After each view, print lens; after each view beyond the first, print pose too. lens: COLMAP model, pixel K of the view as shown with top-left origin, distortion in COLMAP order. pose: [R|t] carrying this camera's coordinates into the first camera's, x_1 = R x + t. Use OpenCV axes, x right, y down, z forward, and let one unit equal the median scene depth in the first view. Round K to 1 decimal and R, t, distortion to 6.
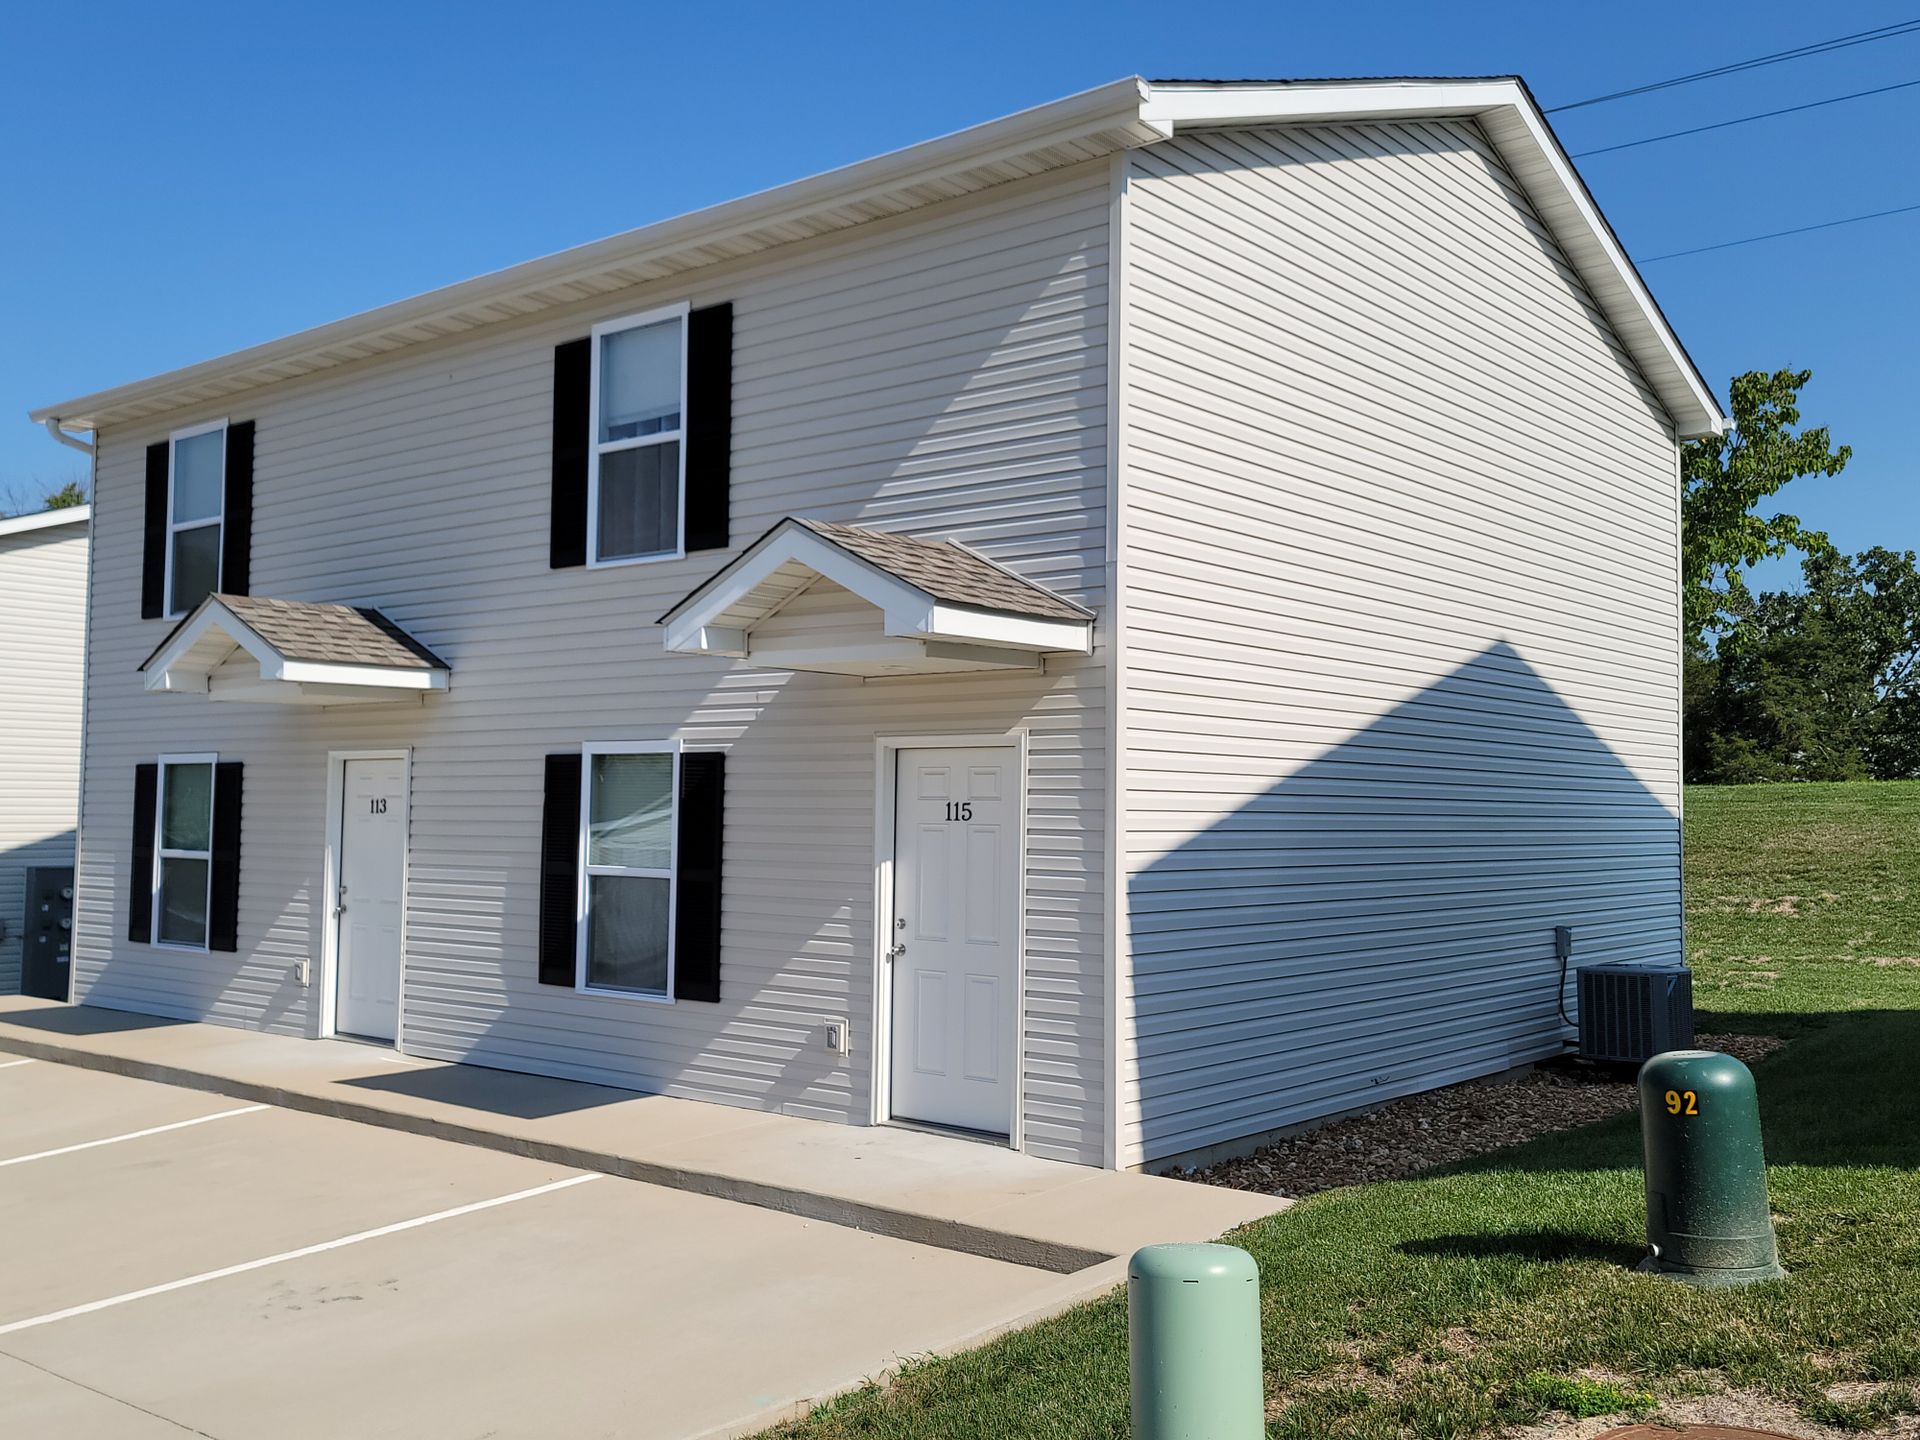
lens RADIAL K [[1415.8, 0, 960.0], [0, 1415.8, 720.0], [0, 0, 1]] dist [0.068656, -0.072401]
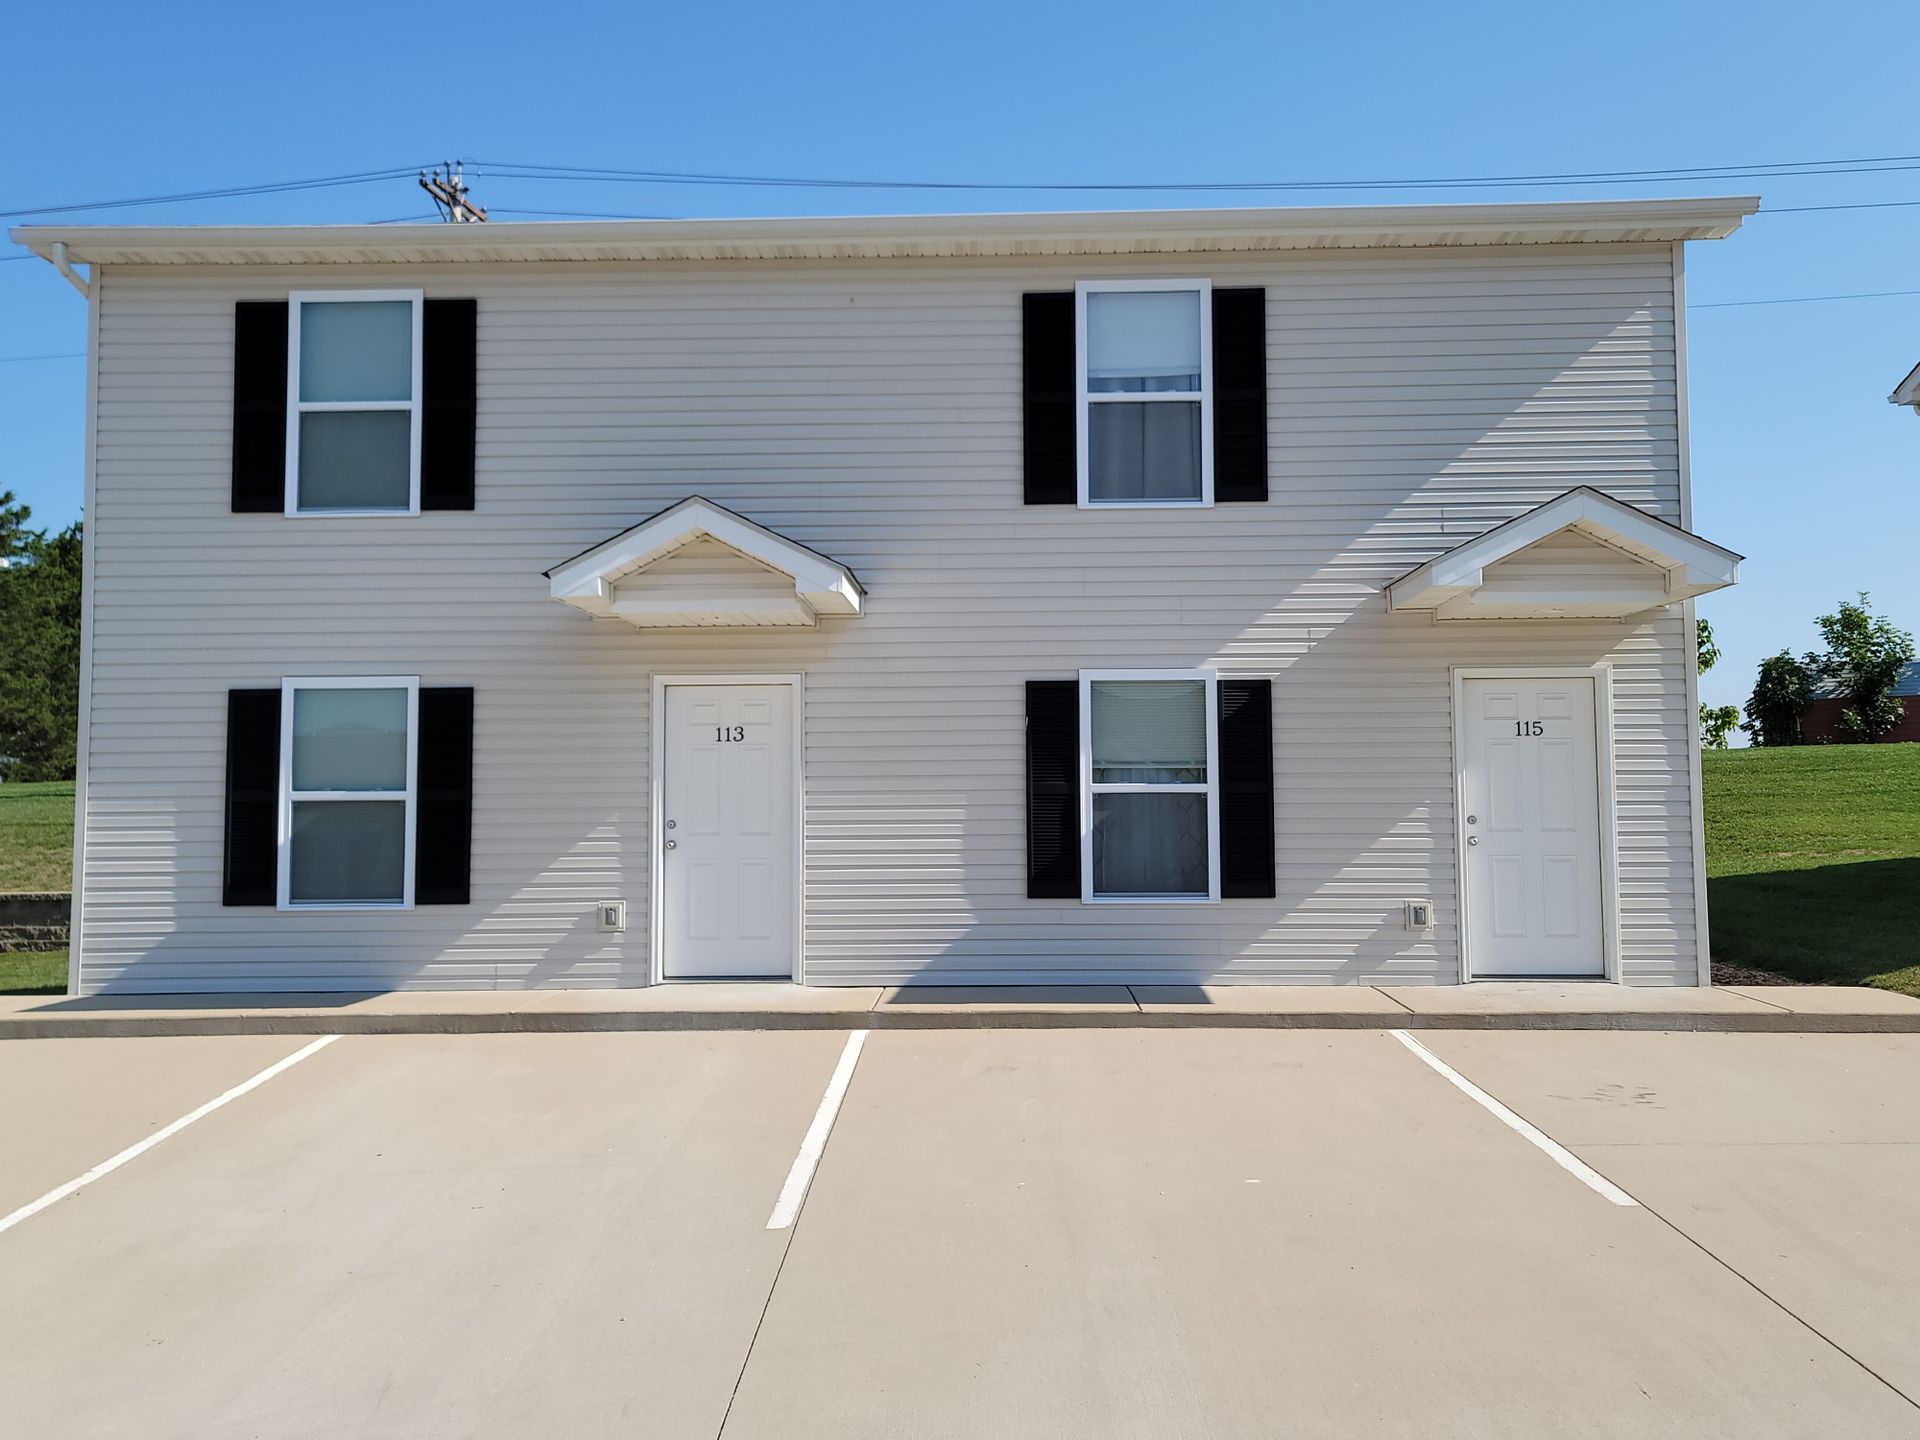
lens RADIAL K [[912.6, 0, 959.5], [0, 912.6, 685.9], [0, 0, 1]] dist [0.028662, -0.014132]
pose [[0.841953, 0.010165, 0.539455, -0.698334], [-0.017888, 0.999799, 0.009079, 0.022768], [-0.539254, -0.017293, 0.841966, 0.460695]]
